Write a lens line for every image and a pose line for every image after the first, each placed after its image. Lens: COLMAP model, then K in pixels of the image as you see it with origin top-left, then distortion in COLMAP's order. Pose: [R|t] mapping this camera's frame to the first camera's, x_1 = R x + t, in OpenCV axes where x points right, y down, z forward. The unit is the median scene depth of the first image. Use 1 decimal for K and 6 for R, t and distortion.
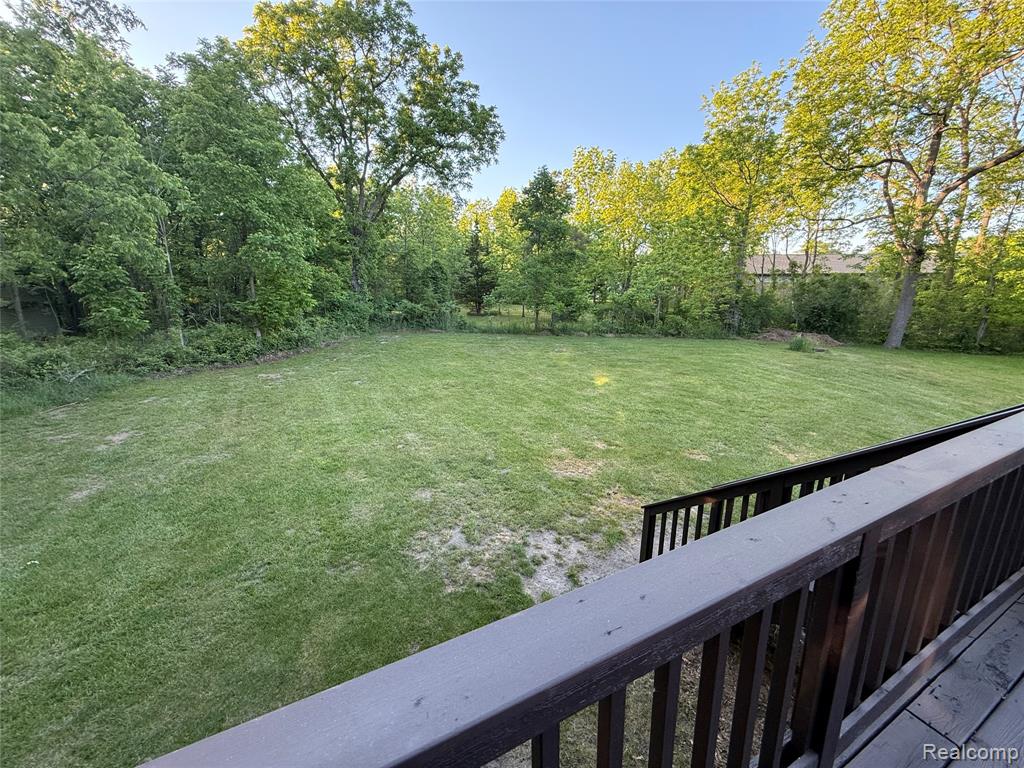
lens RADIAL K [[408.7, 0, 508.0], [0, 408.7, 383.2], [0, 0, 1]] dist [-0.001978, 0.000681]
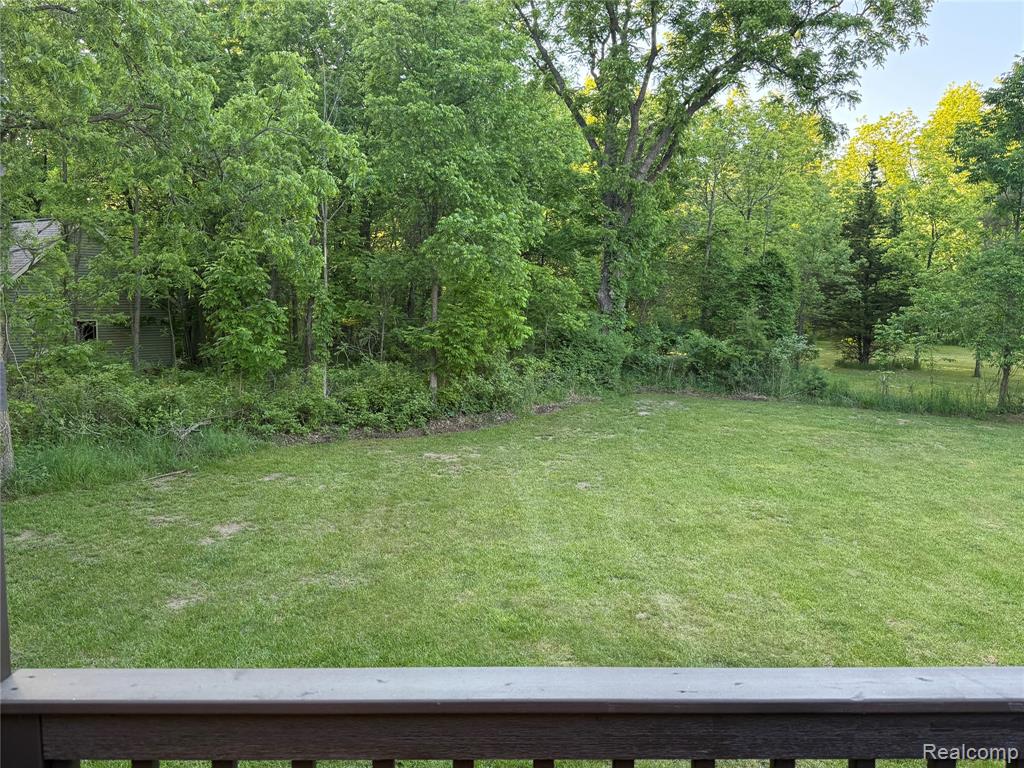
lens RADIAL K [[882.2, 0, 514.9], [0, 882.2, 386.5], [0, 0, 1]] dist [0.117684, -0.196080]
pose [[0.897795, 0.056862, -0.436728, 0.033540], [-0.114923, 0.987522, -0.107674, 0.004600], [0.425156, 0.146859, 0.893127, -0.057073]]
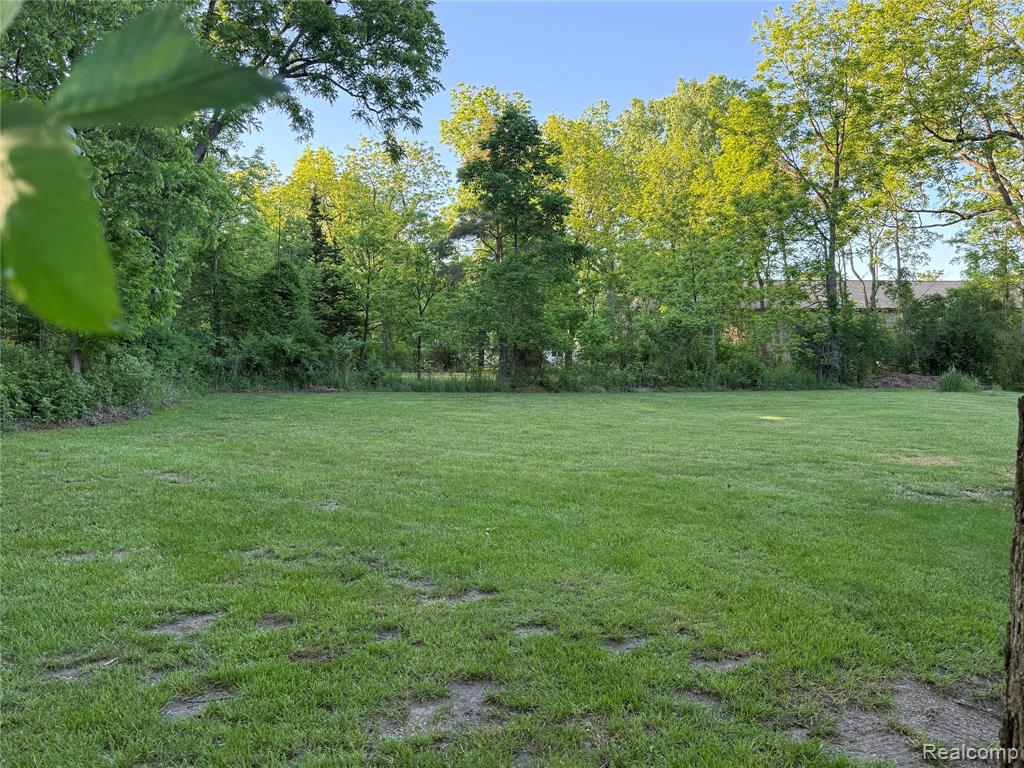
lens RADIAL K [[882.2, 0, 515.7], [0, 882.2, 382.5], [0, 0, 1]] dist [0.117684, -0.196080]
pose [[0.947449, -0.015238, 0.319545, -0.467261], [0.080297, 0.978216, -0.191433, 0.140809], [-0.309667, 0.207031, 0.928033, -0.132505]]
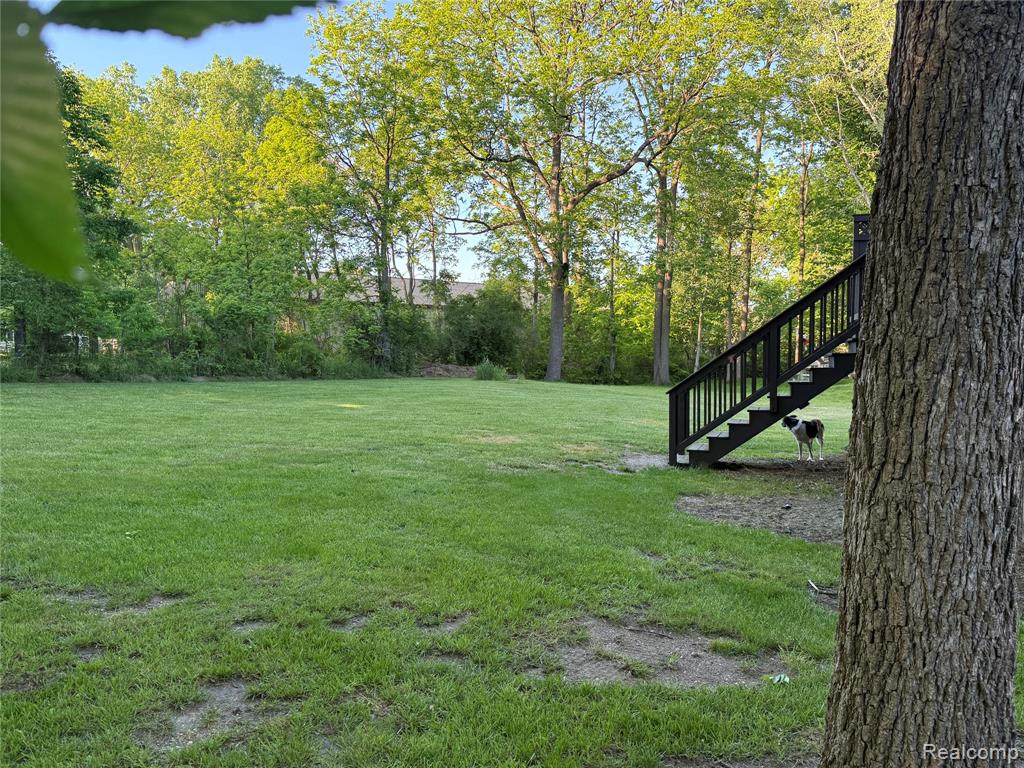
lens RADIAL K [[882.2, 0, 516.7], [0, 882.2, 383.2], [0, 0, 1]] dist [0.117684, -0.196080]
pose [[0.664951, -0.023068, 0.746531, -0.525079], [0.162512, 0.980044, -0.114469, 0.135590], [-0.728992, 0.197437, 0.655430, -0.111473]]
